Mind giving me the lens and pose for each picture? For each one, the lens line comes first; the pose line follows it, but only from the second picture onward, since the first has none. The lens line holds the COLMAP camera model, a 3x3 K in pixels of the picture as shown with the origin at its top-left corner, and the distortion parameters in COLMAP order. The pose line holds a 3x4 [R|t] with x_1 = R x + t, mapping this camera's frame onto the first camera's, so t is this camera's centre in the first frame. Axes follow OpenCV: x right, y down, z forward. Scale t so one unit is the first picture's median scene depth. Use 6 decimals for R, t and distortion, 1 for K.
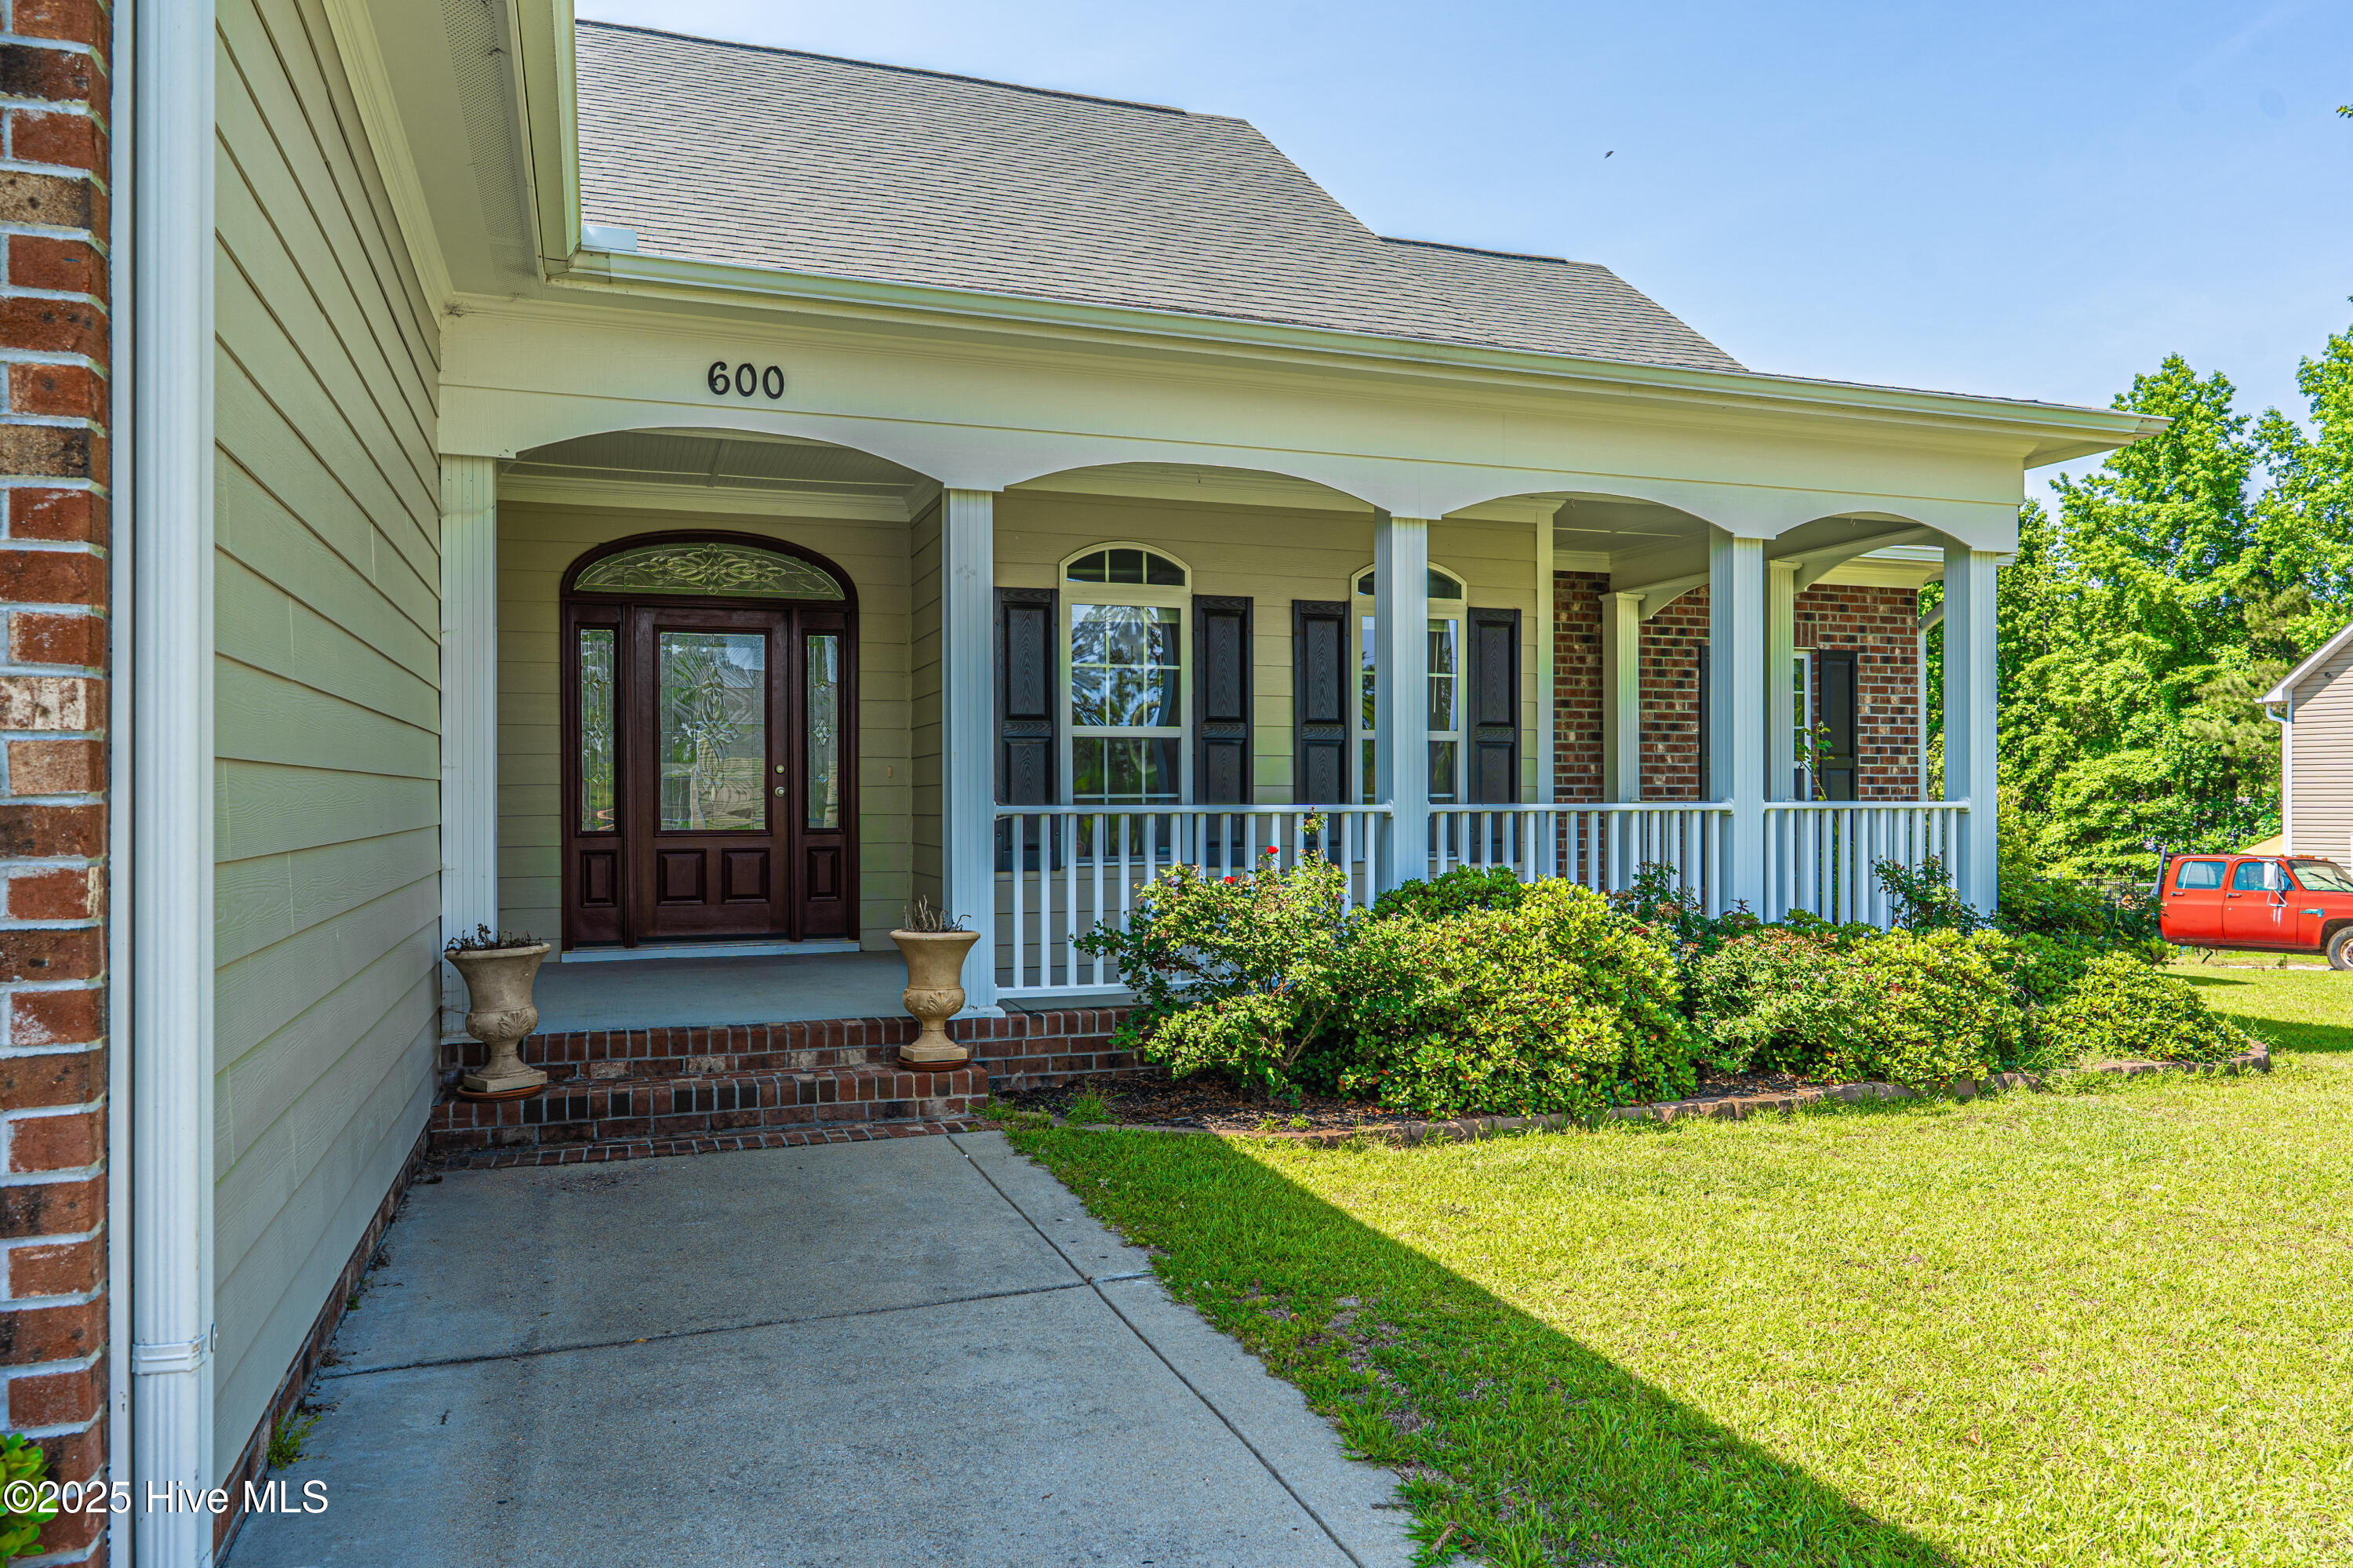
lens RADIAL K [[1577.3, 0, 1176.5], [0, 1577.3, 784.0], [0, 0, 1]] dist [0.002133, 0.001525]
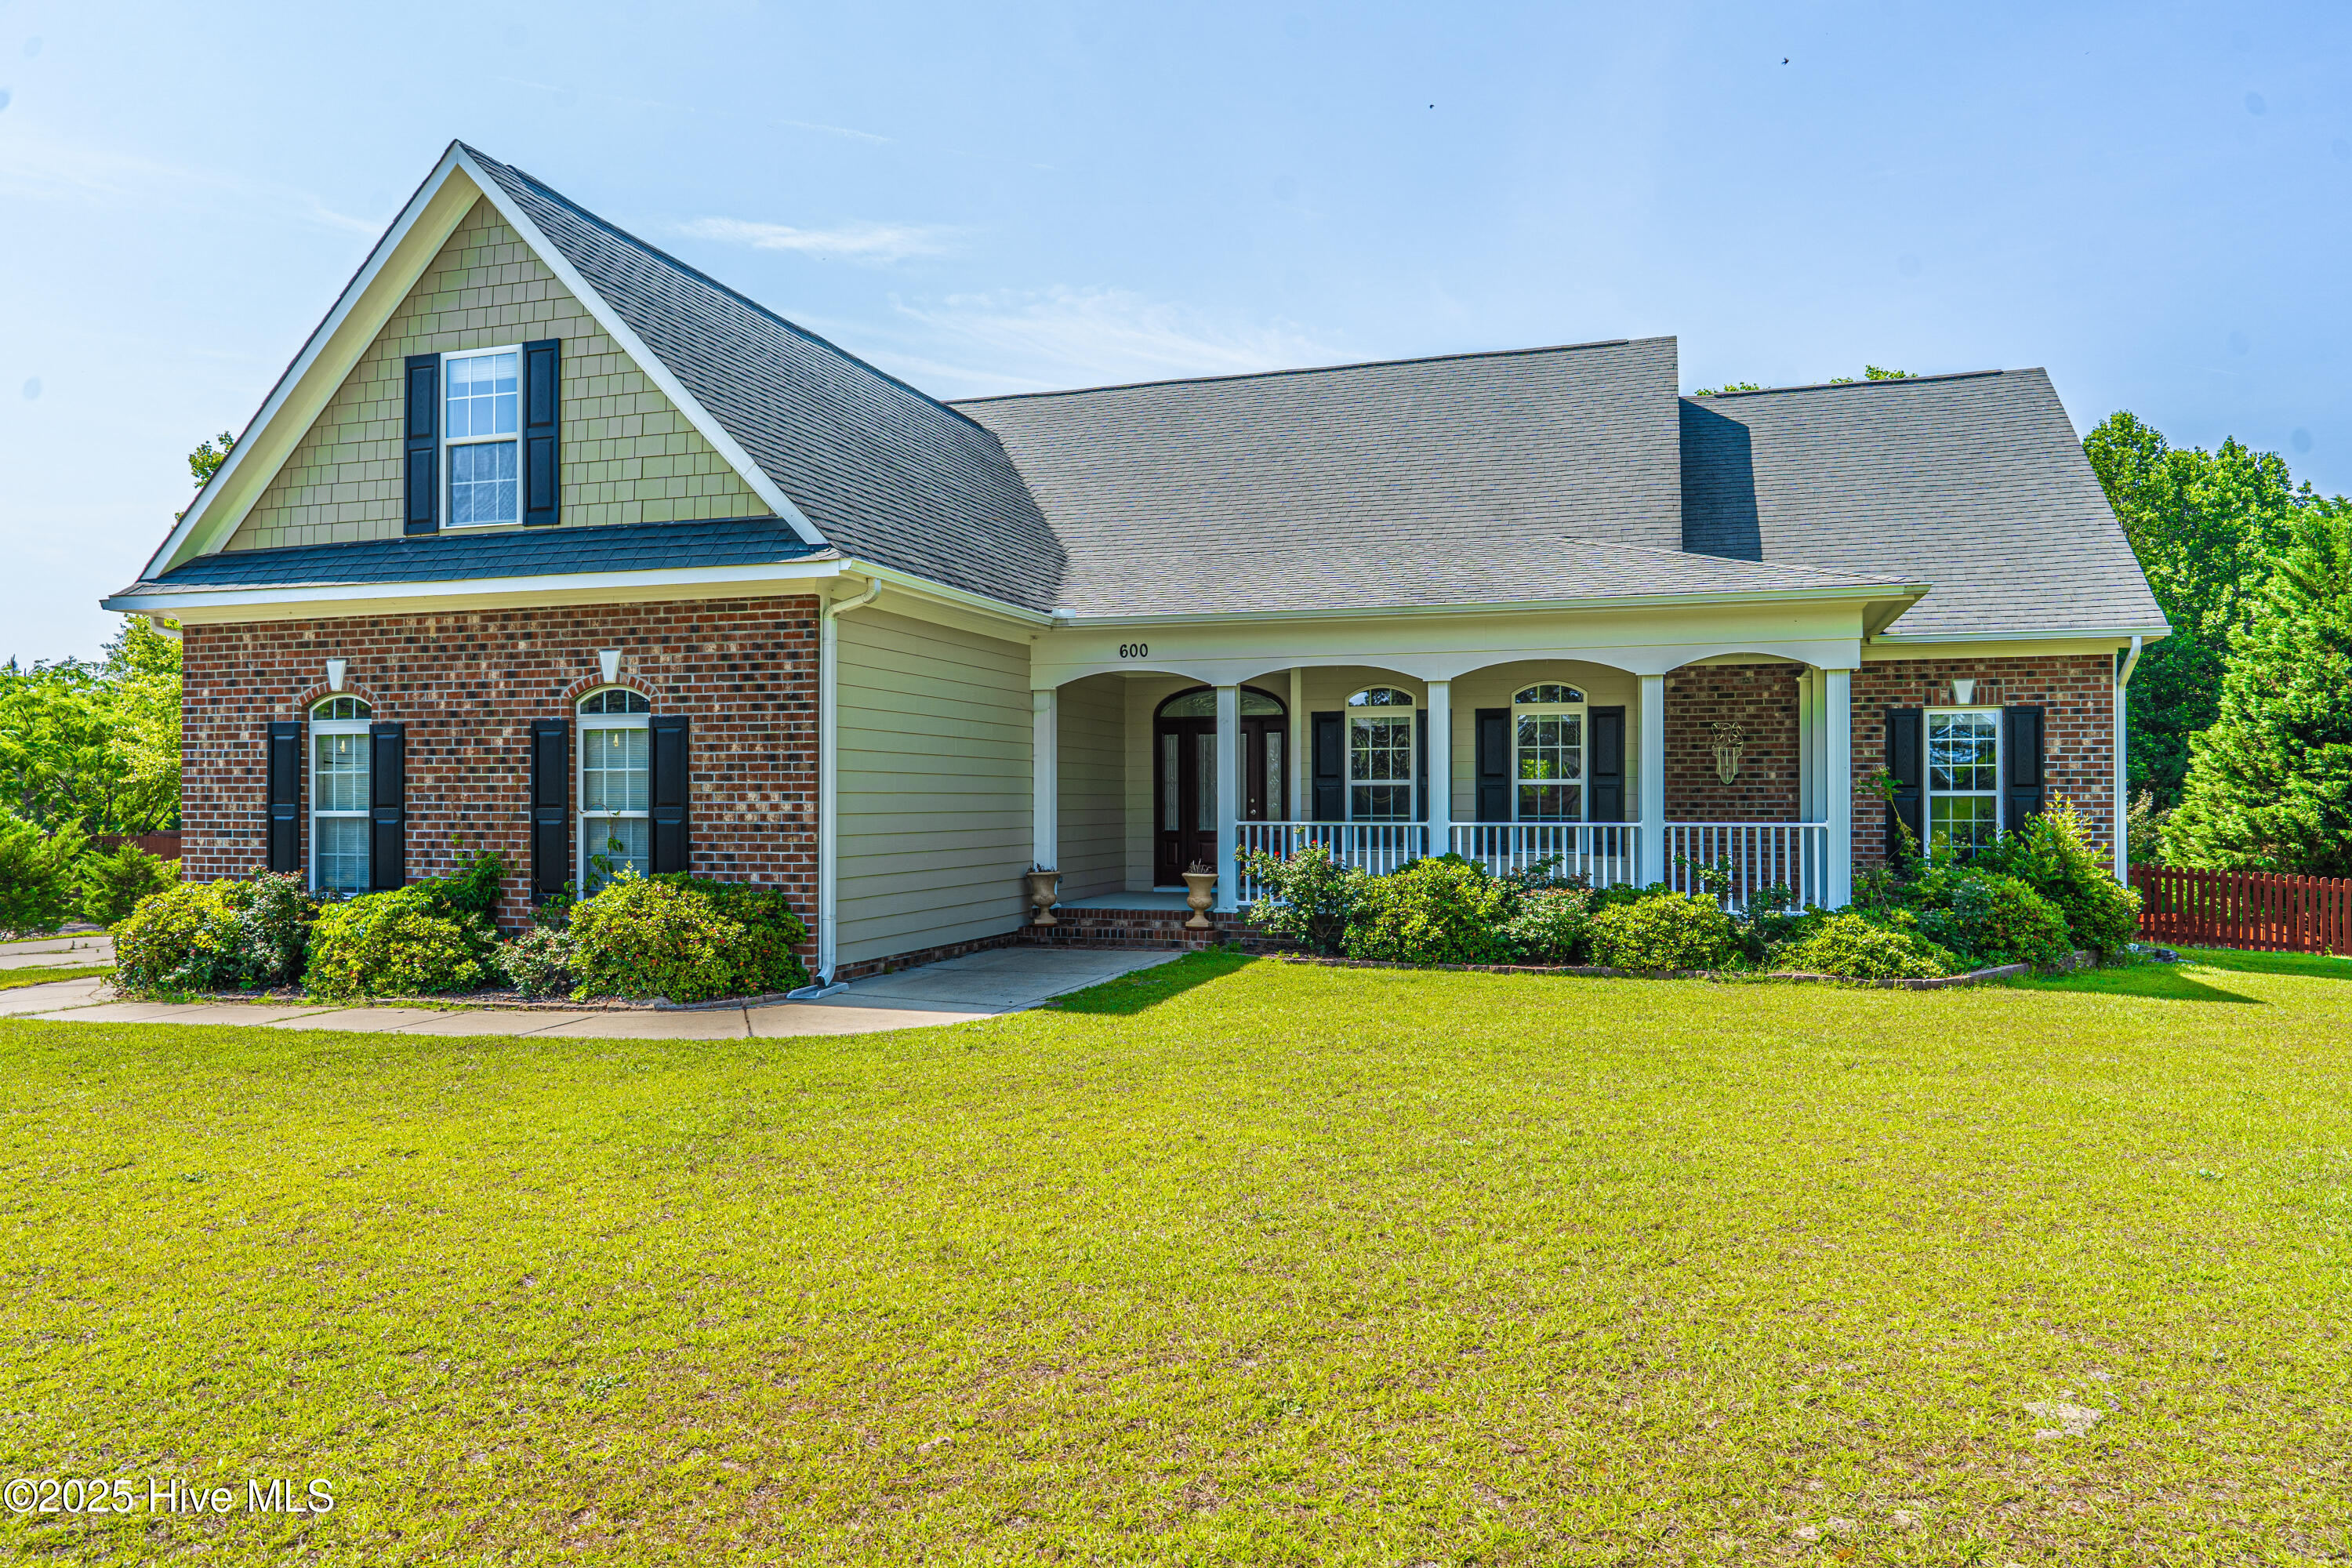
lens RADIAL K [[1576.6, 0, 1176.0], [0, 1576.6, 784.0], [0, 0, 1]] dist [0.002133, 0.001525]
pose [[0.794081, -0.005697, -0.607785, 0.939393], [0.004312, 0.999984, -0.003739, -0.025412], [0.607796, 0.000348, 0.794093, -0.682832]]
